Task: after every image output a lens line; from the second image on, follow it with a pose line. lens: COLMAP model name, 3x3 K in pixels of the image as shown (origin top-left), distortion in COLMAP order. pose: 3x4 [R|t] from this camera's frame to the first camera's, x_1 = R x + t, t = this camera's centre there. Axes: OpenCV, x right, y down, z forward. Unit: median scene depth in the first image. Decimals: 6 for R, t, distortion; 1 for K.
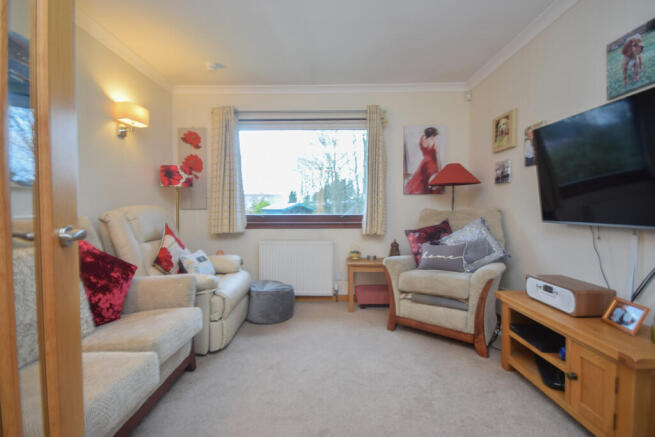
lens RADIAL K [[298.1, 0, 325.3], [0, 298.1, 216.8], [0, 0, 1]] dist [-0.005440, -0.002130]
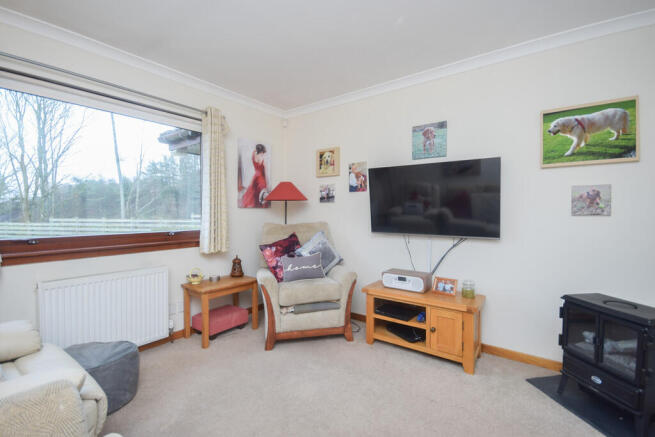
lens RADIAL K [[289.5, 0, 328.0], [0, 289.5, 217.4], [0, 0, 1]] dist [-0.012269, -0.003871]
pose [[0.599307, -0.010292, 0.800453, -0.404692], [0.018745, 0.999824, -0.001180, -0.047009], [-0.800300, 0.015711, 0.599394, 0.259411]]
